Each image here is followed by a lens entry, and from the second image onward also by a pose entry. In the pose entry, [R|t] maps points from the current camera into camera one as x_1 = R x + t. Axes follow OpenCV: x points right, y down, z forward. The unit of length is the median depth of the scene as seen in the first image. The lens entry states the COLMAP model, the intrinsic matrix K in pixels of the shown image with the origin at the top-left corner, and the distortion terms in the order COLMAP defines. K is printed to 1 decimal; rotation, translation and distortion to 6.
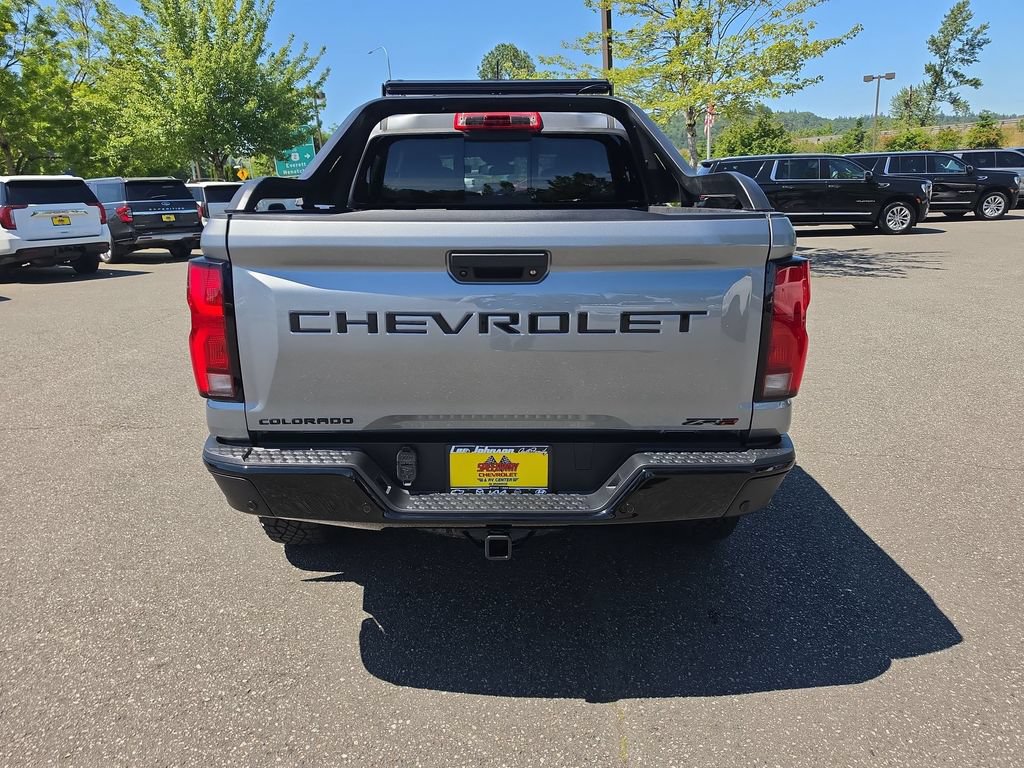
lens RADIAL K [[718.5, 0, 512.0], [0, 718.5, 384.0], [0, 0, 1]] dist [0.023910, -0.028182]
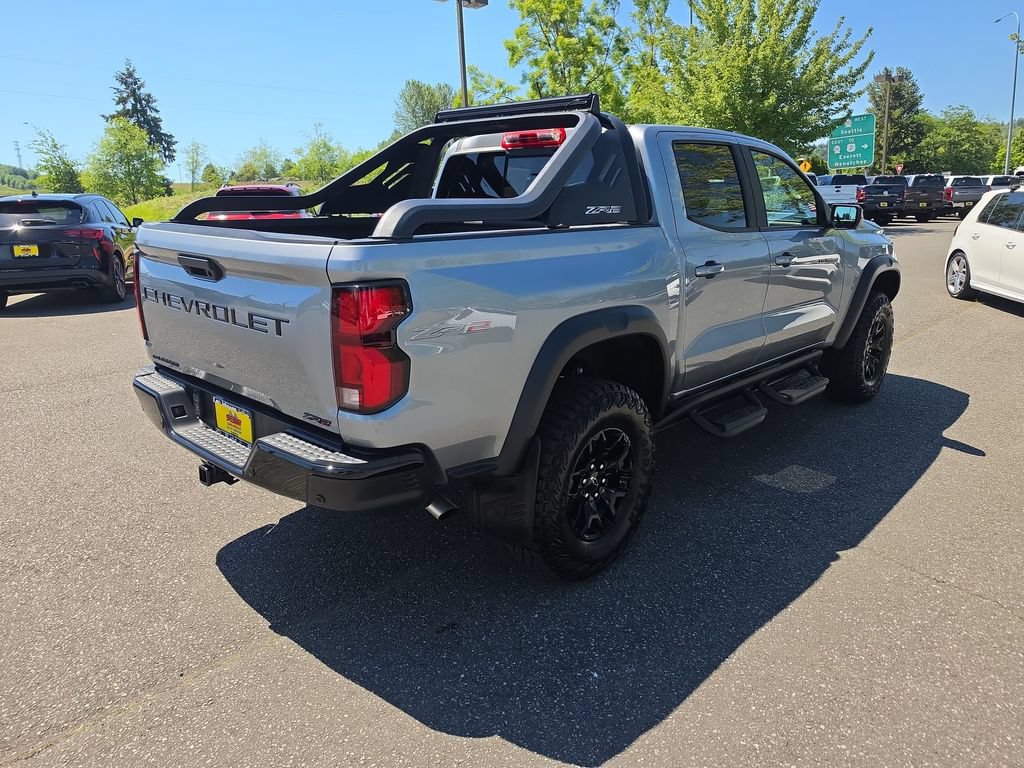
lens RADIAL K [[722.4, 0, 507.1], [0, 722.4, 376.1], [0, 0, 1]] dist [0.041866, -0.035625]
pose [[0.718355, 0.183389, -0.671070, 0.737900], [-0.183933, 0.980370, 0.071021, -0.089392], [0.670921, 0.072414, 0.737984, 0.207014]]
